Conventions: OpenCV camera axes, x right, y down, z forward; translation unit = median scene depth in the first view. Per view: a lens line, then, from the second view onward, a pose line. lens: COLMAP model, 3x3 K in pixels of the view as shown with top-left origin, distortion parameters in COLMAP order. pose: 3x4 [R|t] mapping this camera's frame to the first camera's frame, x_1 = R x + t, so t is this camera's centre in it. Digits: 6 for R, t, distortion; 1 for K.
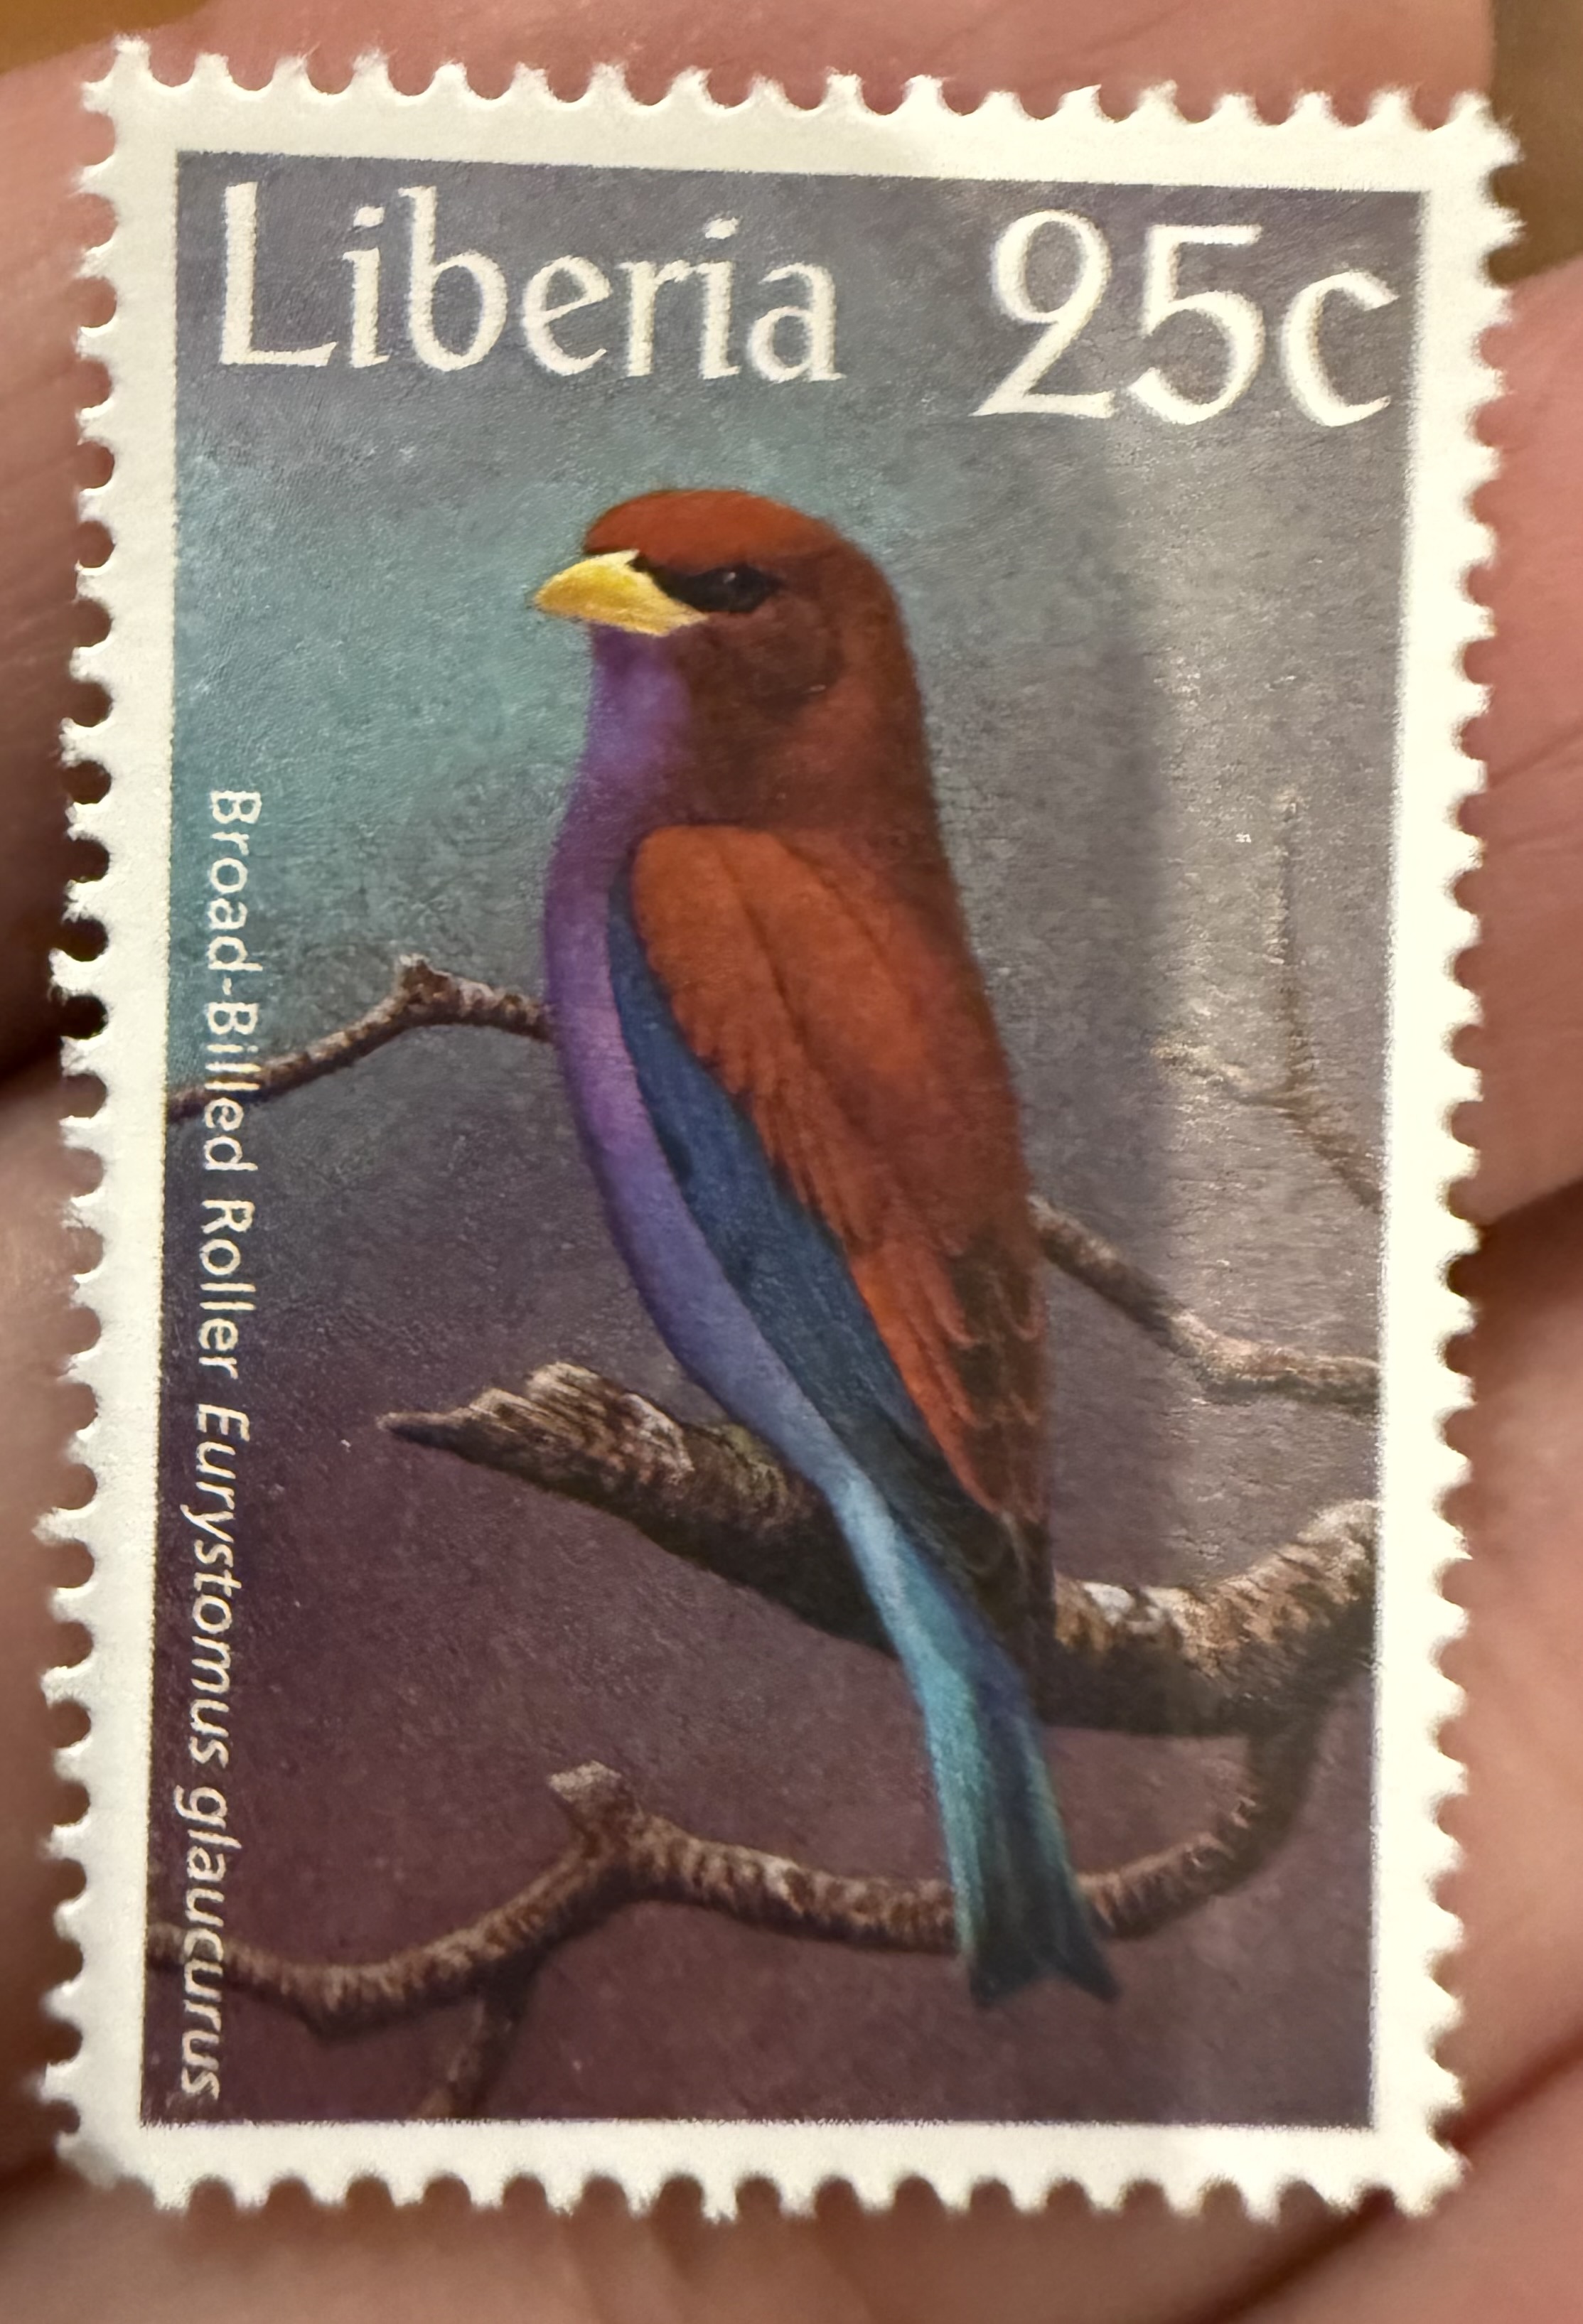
lens RADIAL K [[1675.3, 0, 815.1], [0, 1675.3, 1127.5], [0, 0, 1]] dist [0.029262, 0.001286]
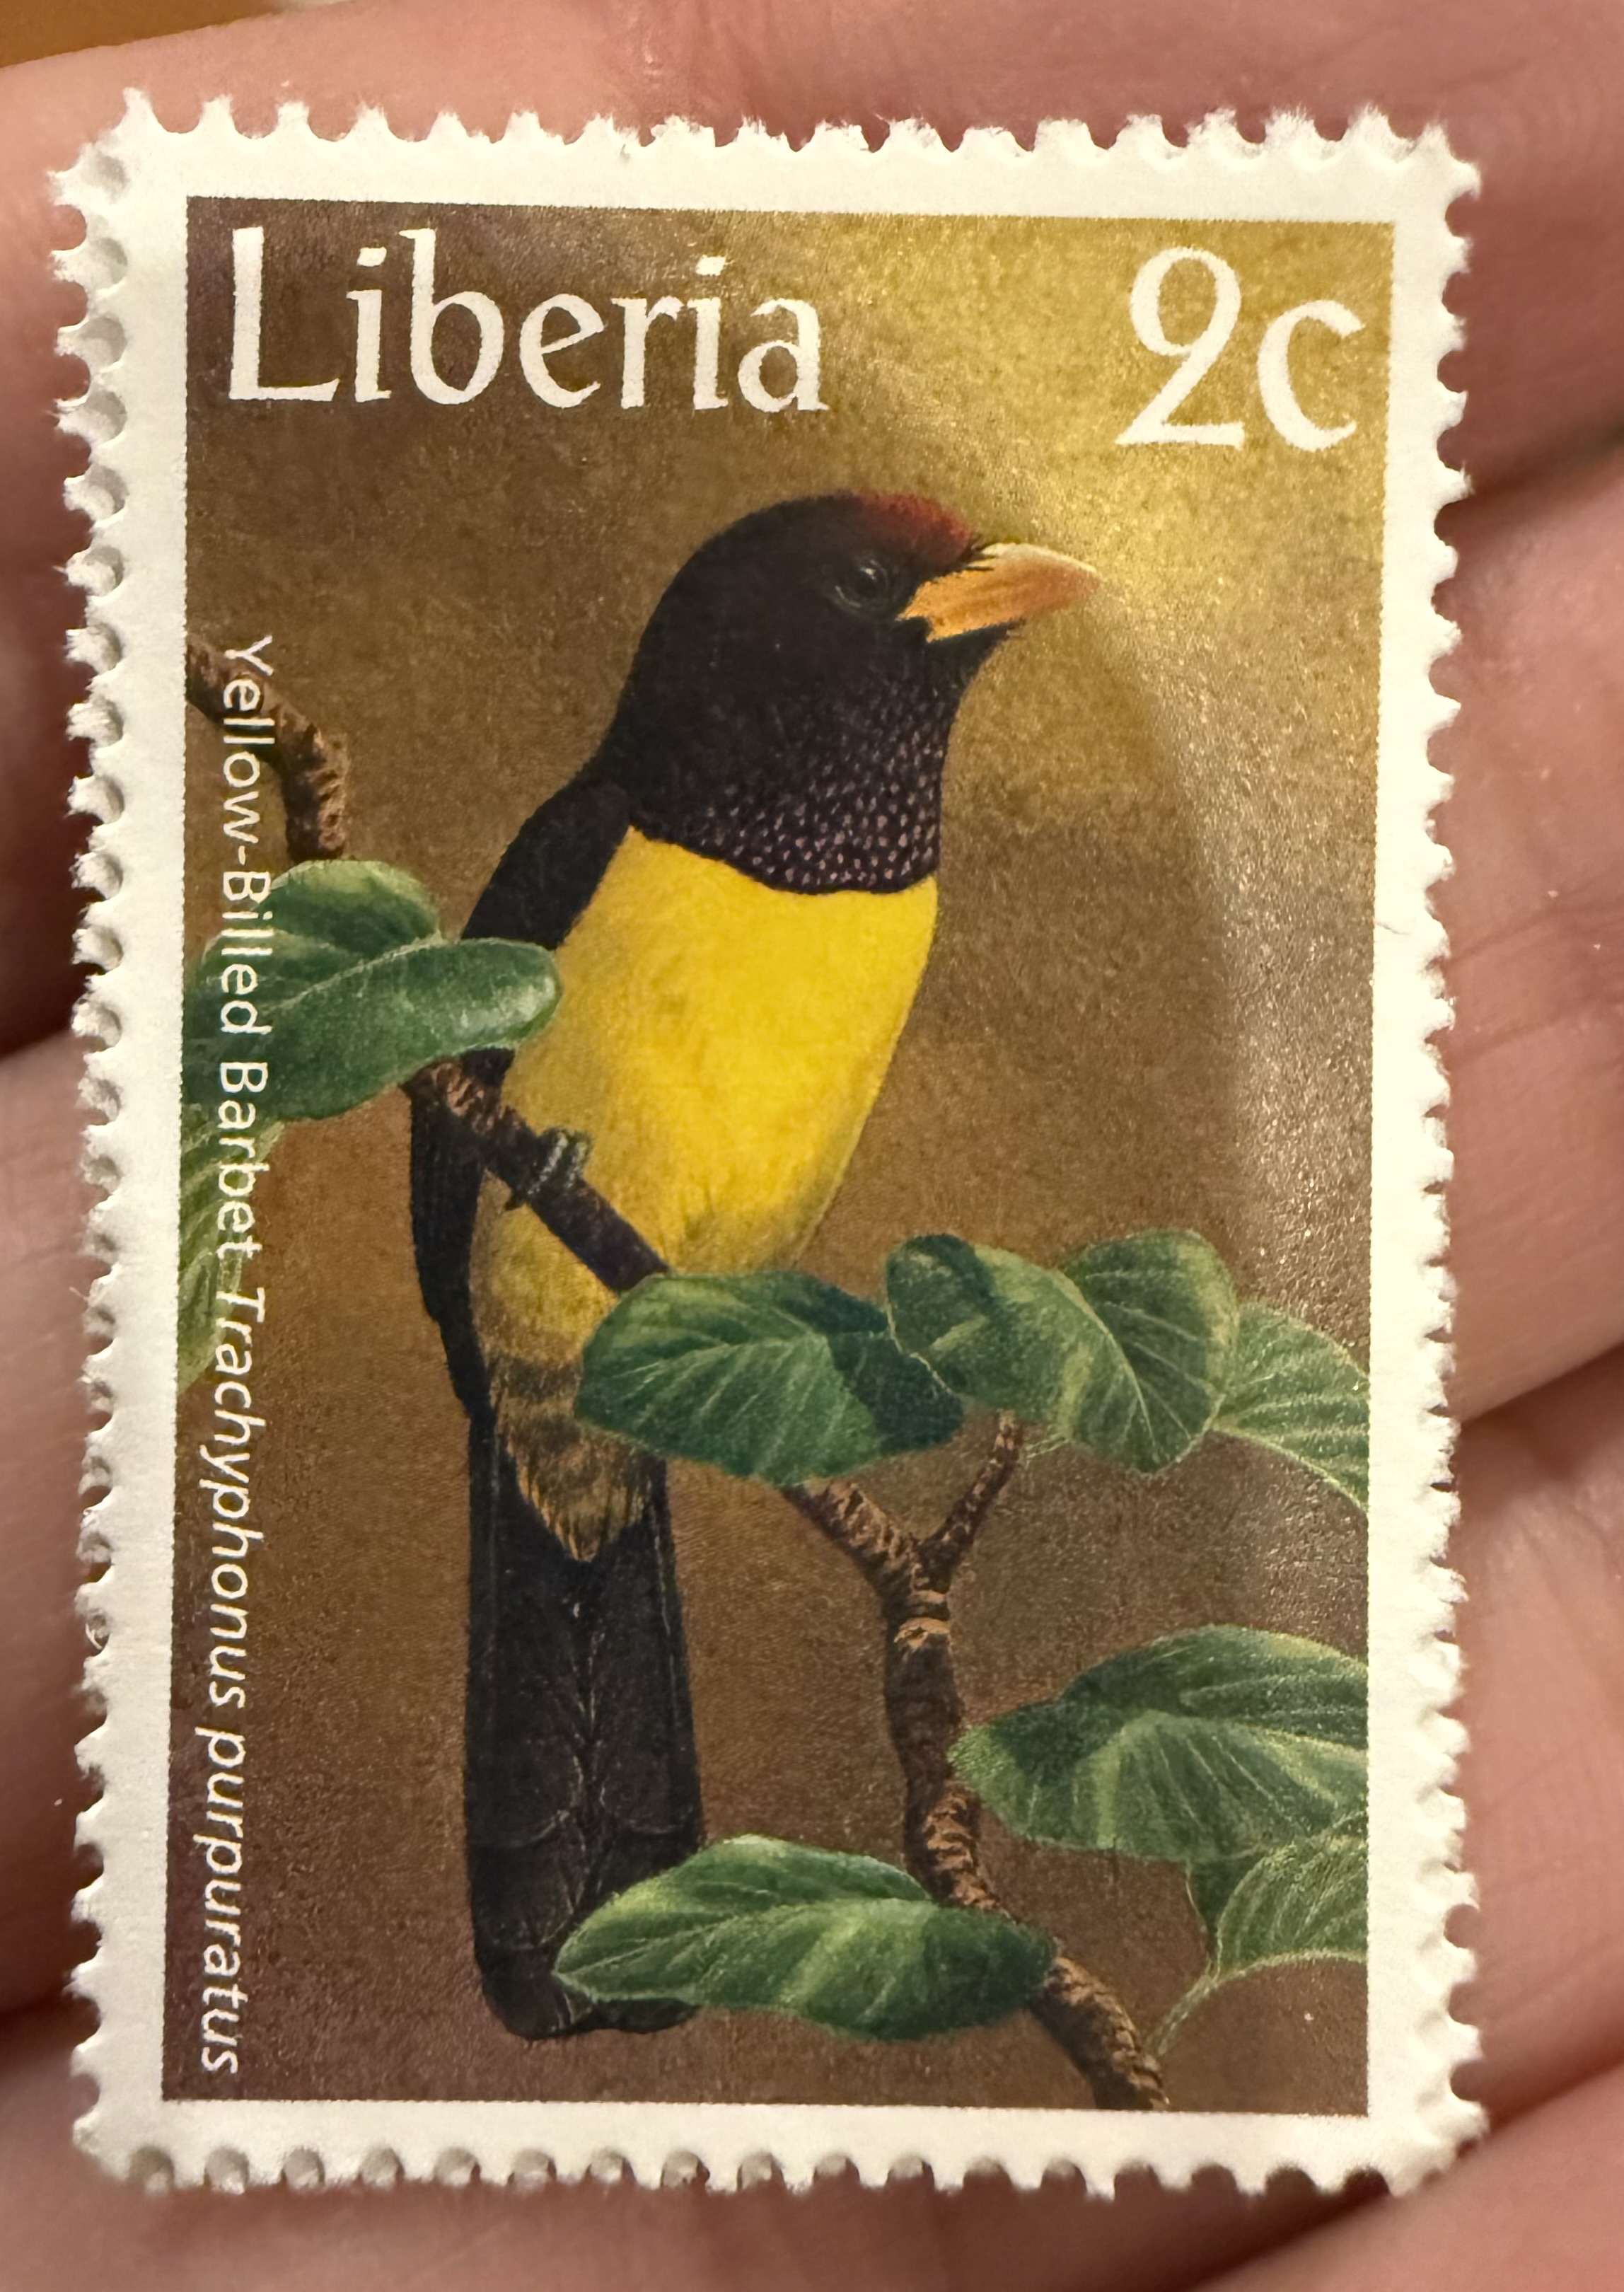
lens RADIAL K [[1627.8, 0, 812.0], [0, 1627.8, 1146.0], [0, 0, 1]] dist [0.033122, 0.002122]
pose [[0.999929, -0.011879, 0.000389, -0.000577], [0.011884, 0.999759, -0.018464, 0.027983], [-0.000170, 0.018467, 0.999829, 0.000166]]
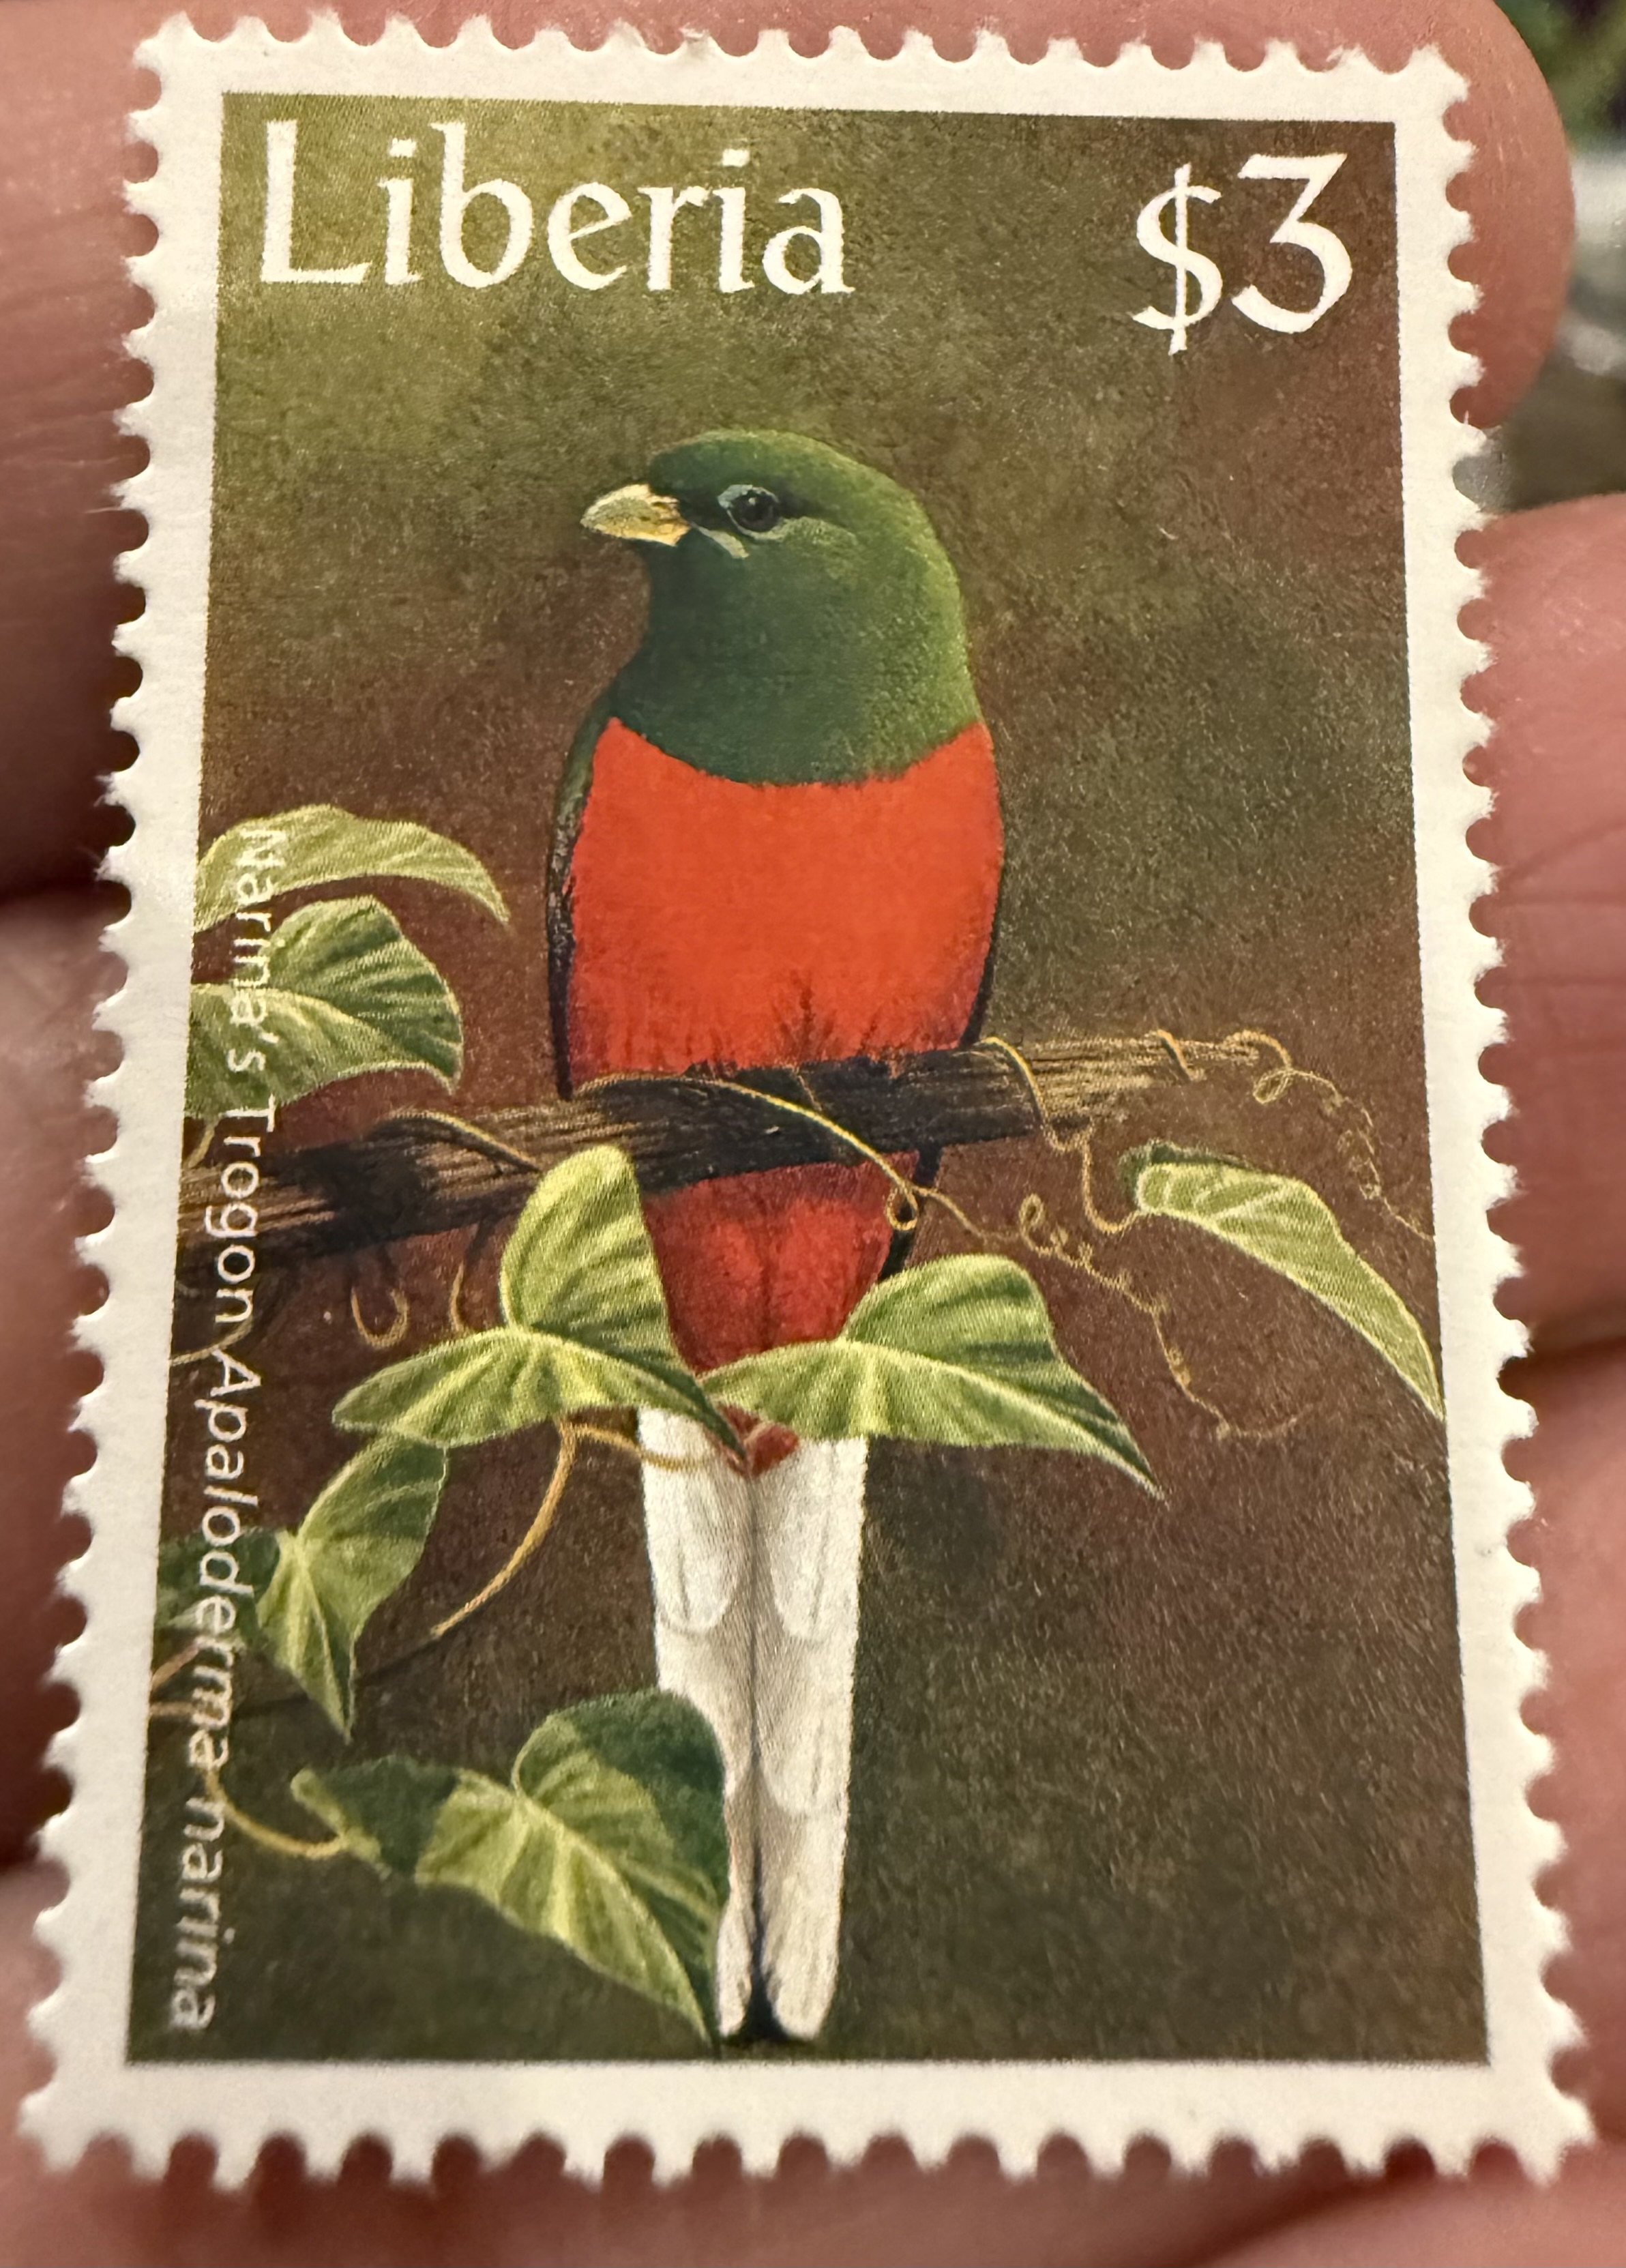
lens RADIAL K [[1709.5, 0, 859.1], [0, 1709.5, 1135.7], [0, 0, 1]] dist [0.063121, 0.004080]
pose [[0.999652, -0.023764, 0.011486, -0.005379], [0.025196, 0.988798, -0.147116, 0.241073], [-0.007862, 0.147354, 0.989053, 0.002827]]
